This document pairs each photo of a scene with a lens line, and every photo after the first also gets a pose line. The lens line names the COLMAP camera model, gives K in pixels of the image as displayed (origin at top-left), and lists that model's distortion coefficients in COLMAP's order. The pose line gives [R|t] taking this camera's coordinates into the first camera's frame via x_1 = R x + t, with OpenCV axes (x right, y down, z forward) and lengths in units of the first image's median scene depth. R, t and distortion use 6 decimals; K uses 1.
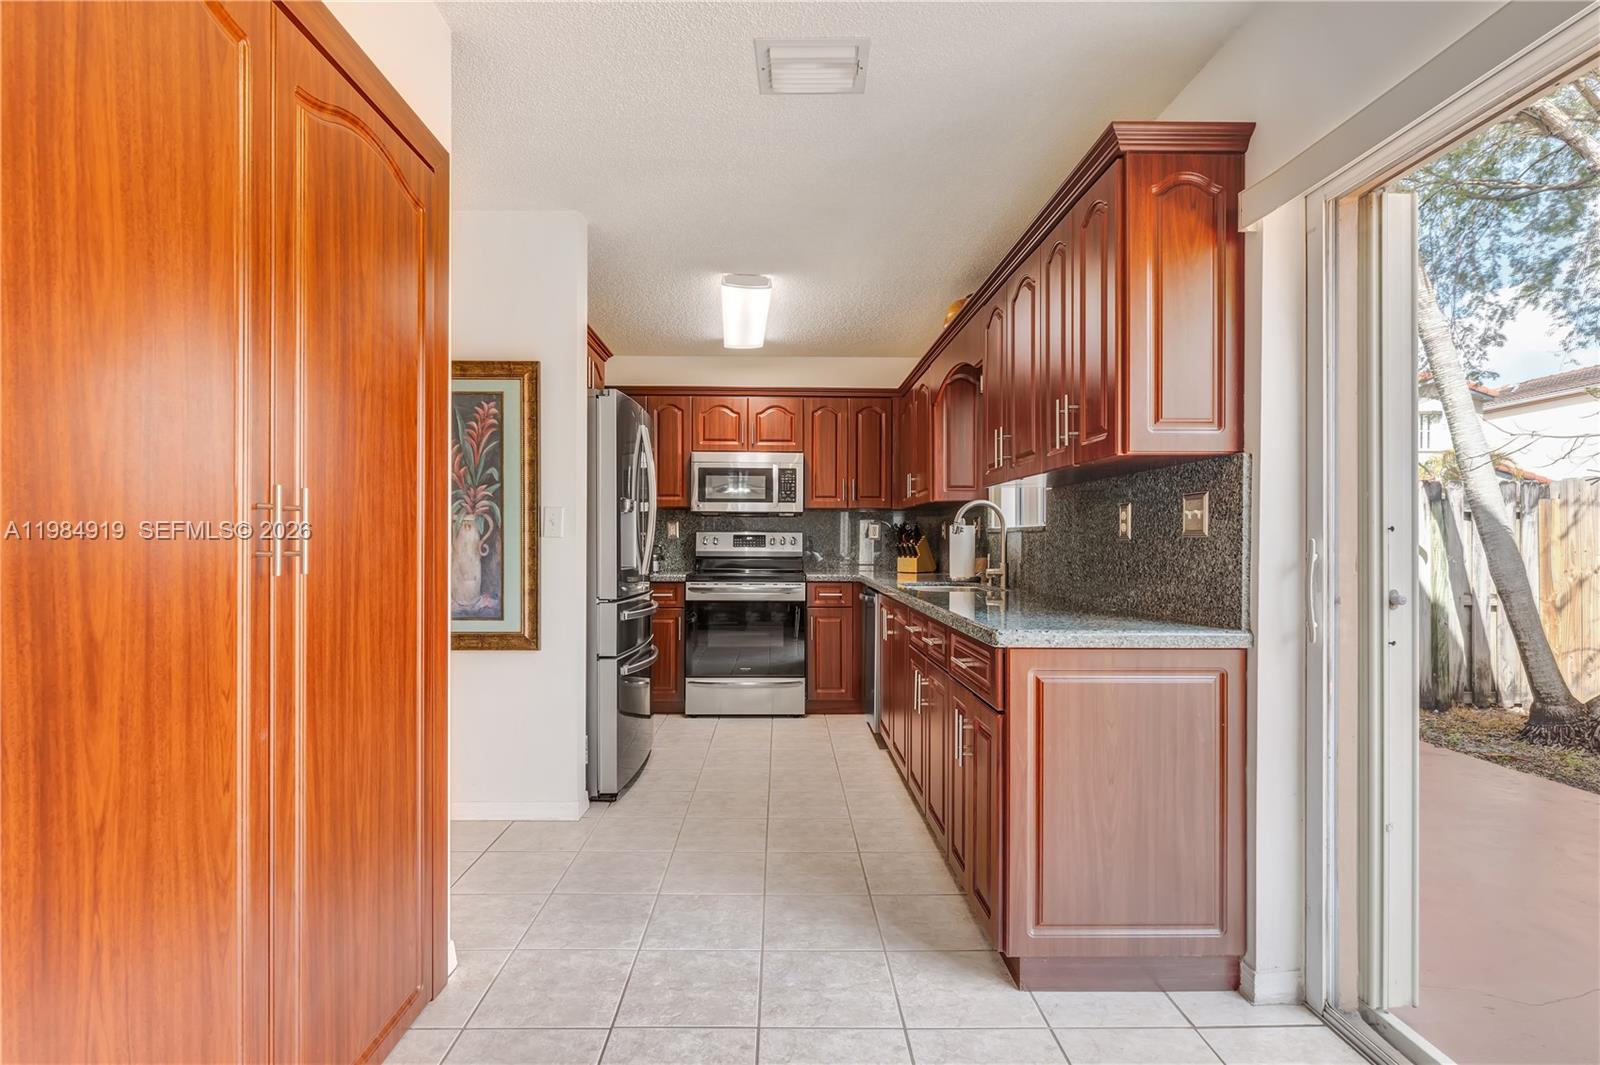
lens RADIAL K [[765.4, 0, 787.9], [0, 765.4, 544.1], [0, 0, 1]] dist [-0.005790, 0.001326]
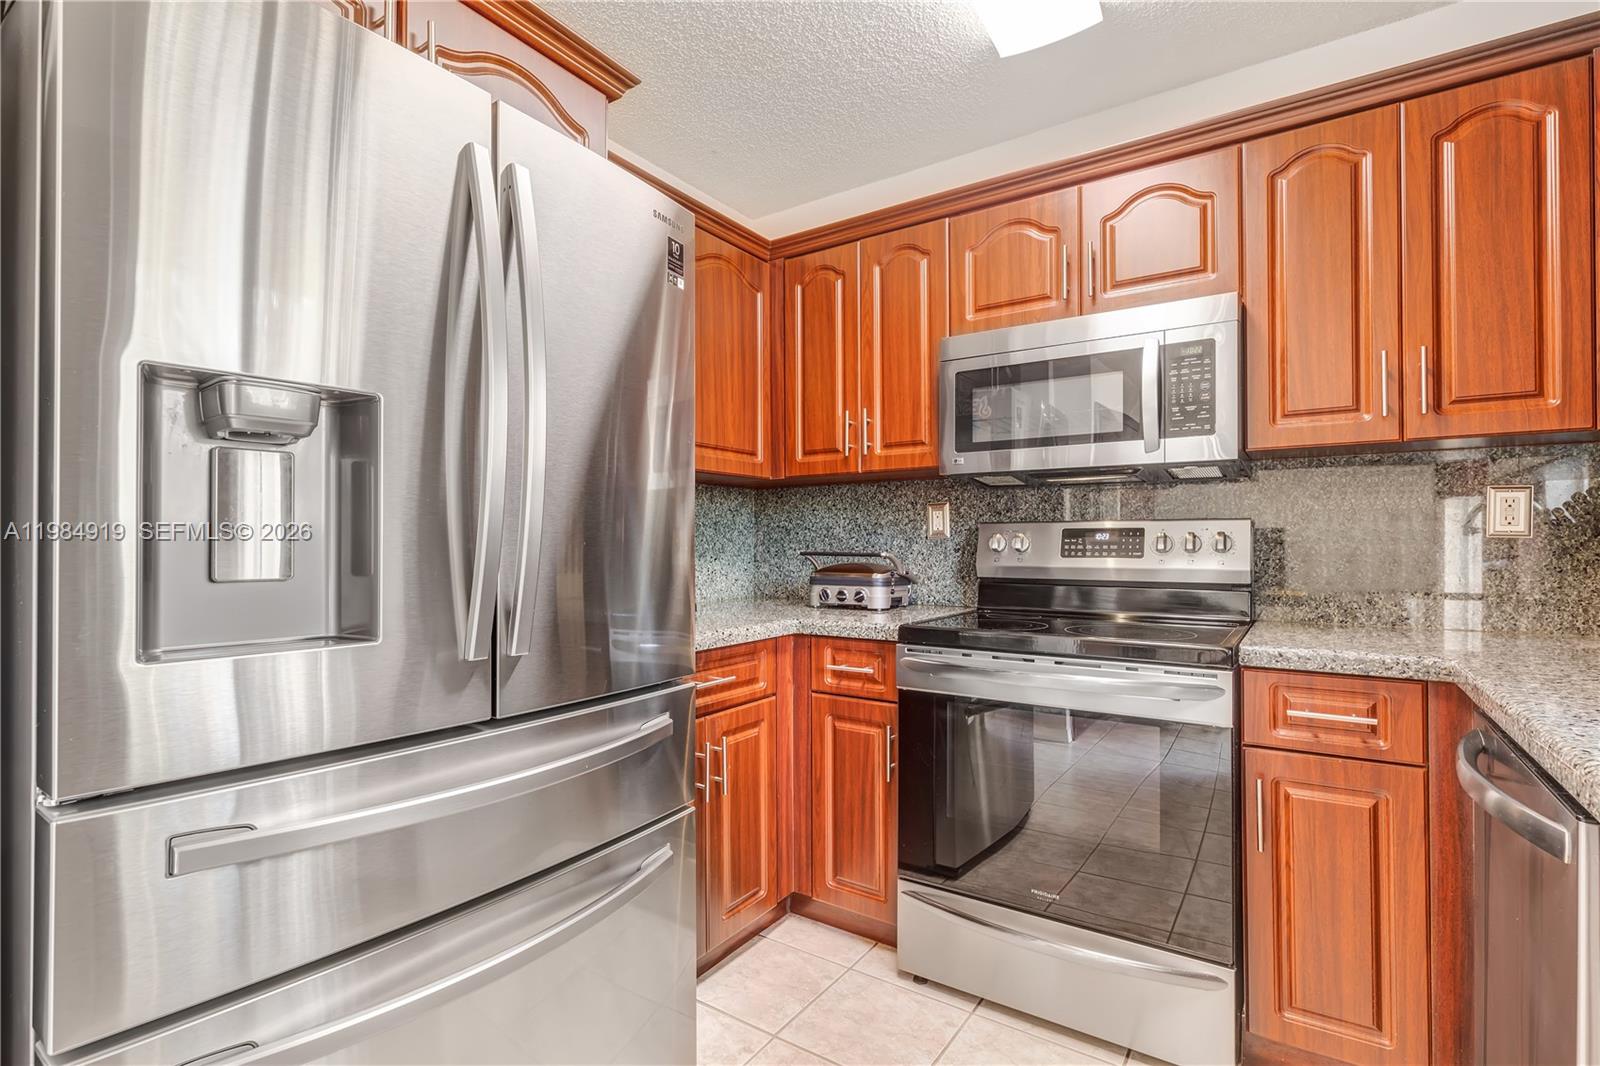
lens RADIAL K [[765.4, 0, 785.3], [0, 765.4, 538.3], [0, 0, 1]] dist [-0.005790, 0.001326]
pose [[0.815956, -0.010032, -0.578028, 0.053567], [0.002842, 0.999907, -0.013342, -0.001678], [0.578108, 0.009244, 0.815908, 0.611613]]
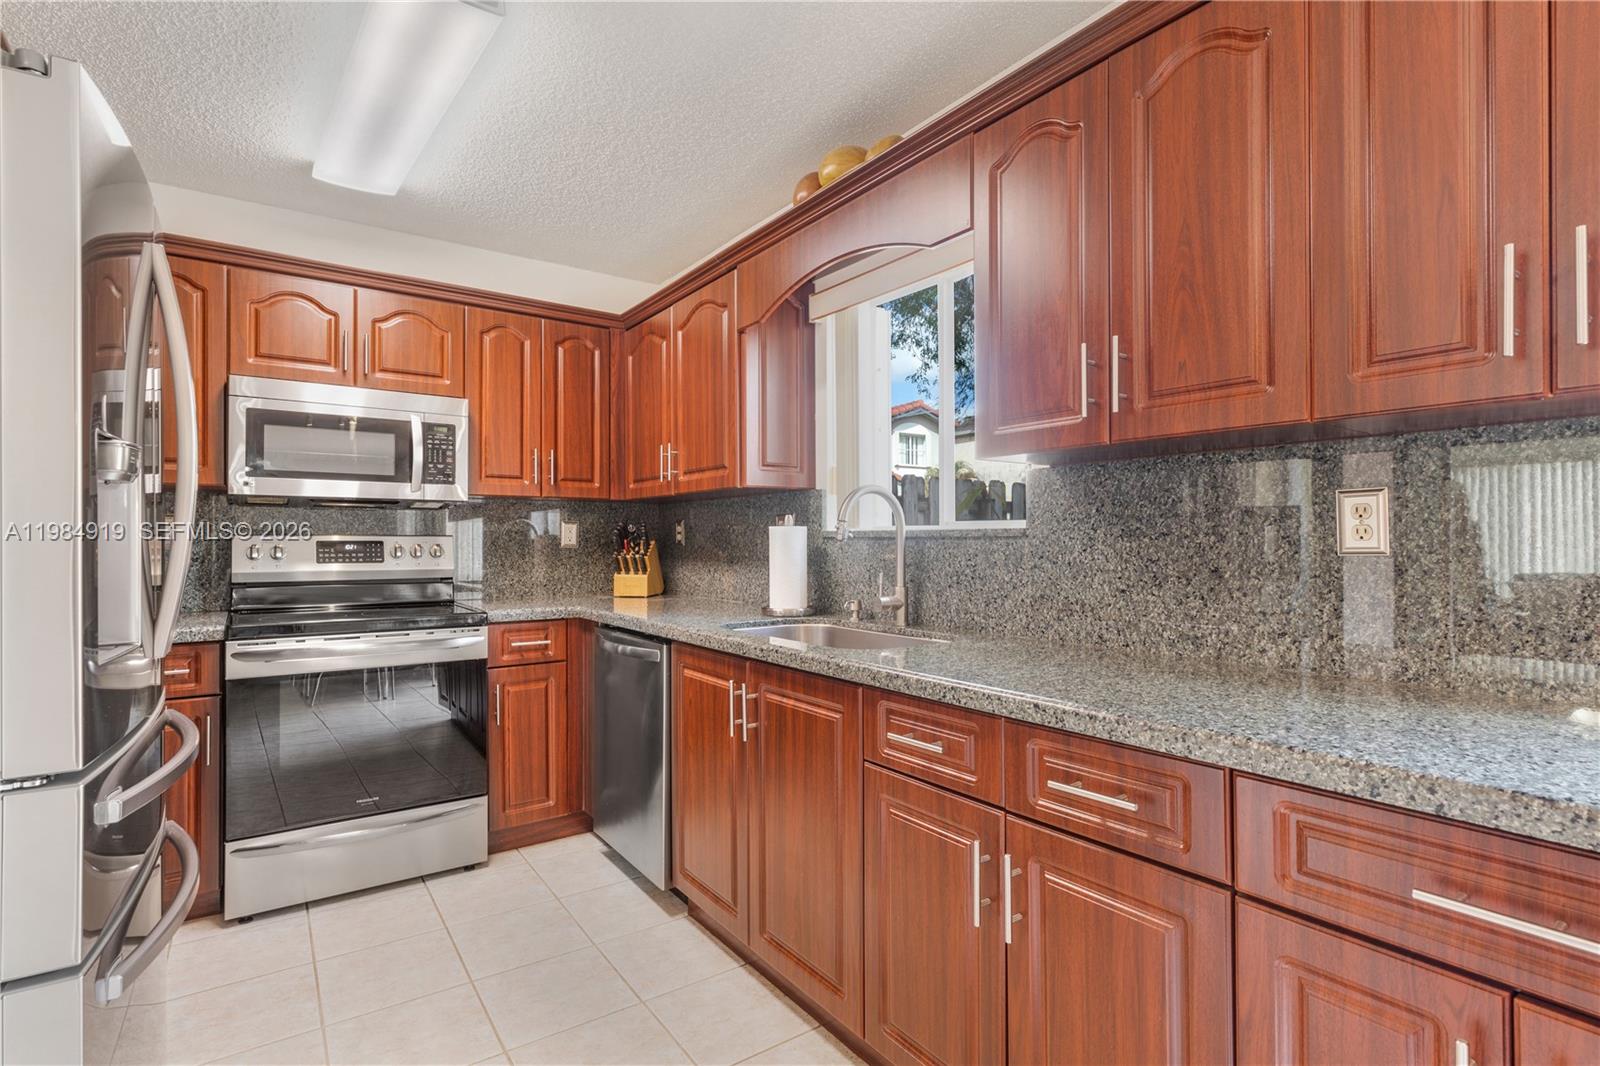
lens RADIAL K [[765.4, 0, 797.4], [0, 765.4, 536.7], [0, 0, 1]] dist [-0.005790, 0.001326]
pose [[0.822861, -0.002925, 0.568236, -0.106524], [0.008266, 0.999943, -0.006824, -0.009359], [-0.568183, 0.010312, 0.822838, 0.394697]]
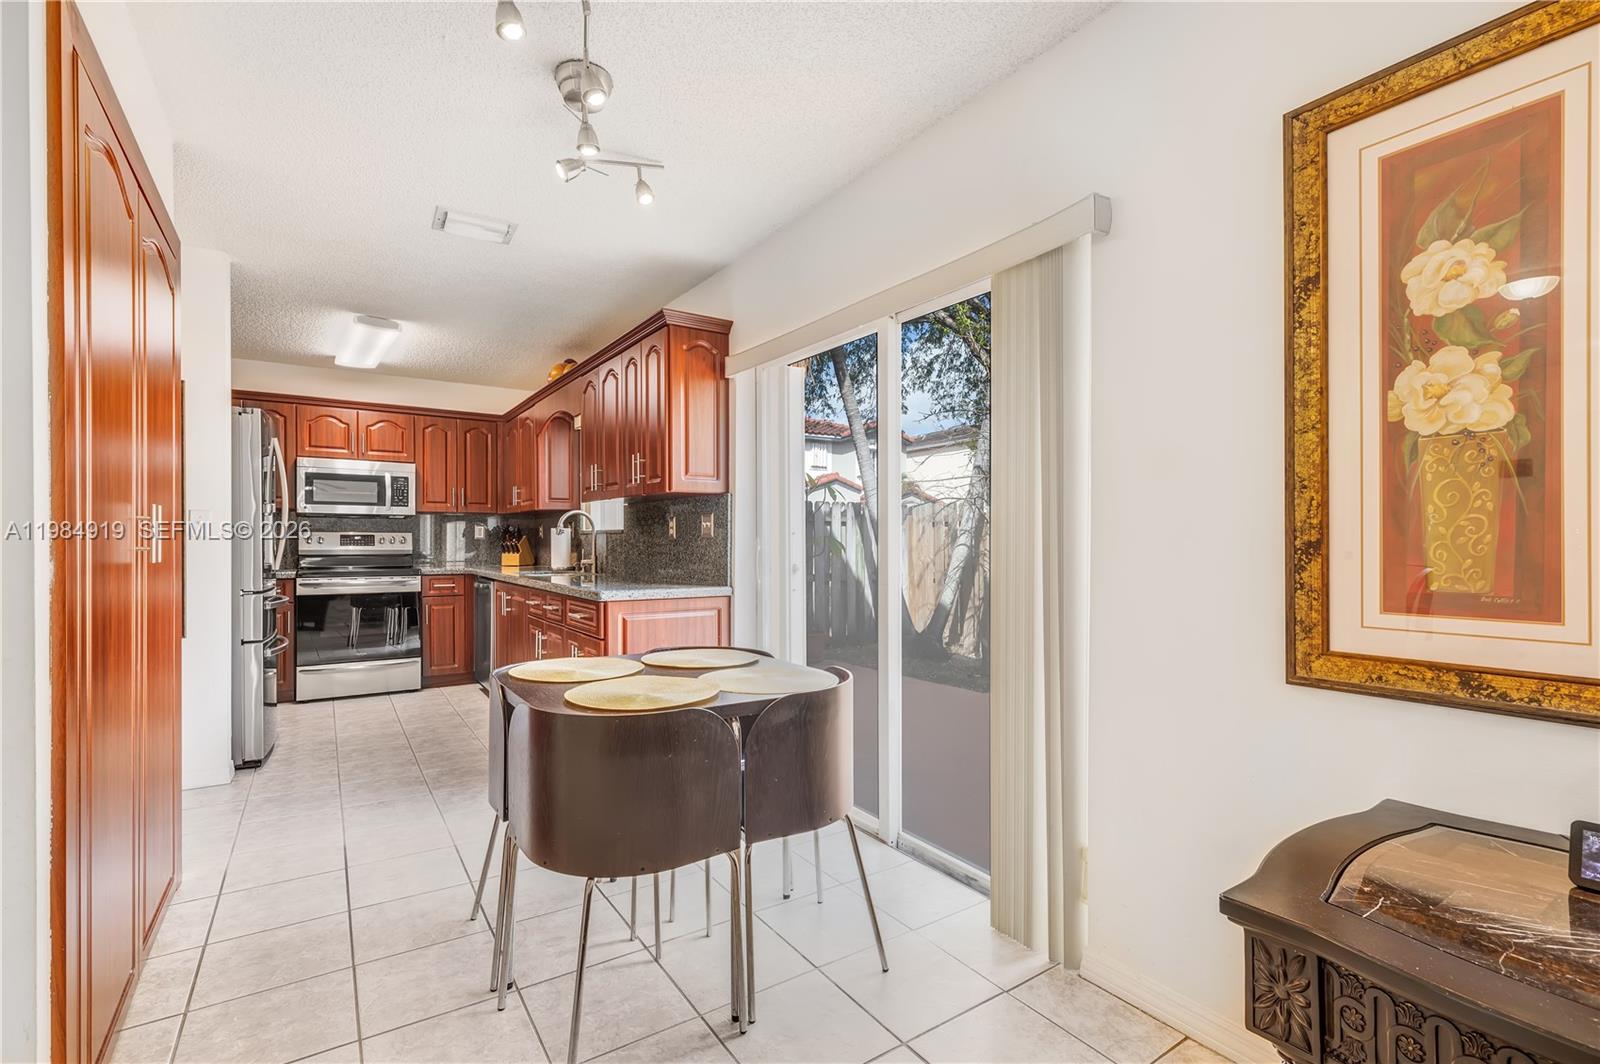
lens RADIAL K [[717.0, 0, 802.6], [0, 717.0, 545.0], [0, 0, 1]] dist [0.003423, -0.001385]
pose [[0.835413, -0.004991, 0.549600, -0.089771], [0.003715, 0.999987, 0.003435, 0.001701], [-0.549610, -0.000828, 0.835421, -0.230025]]
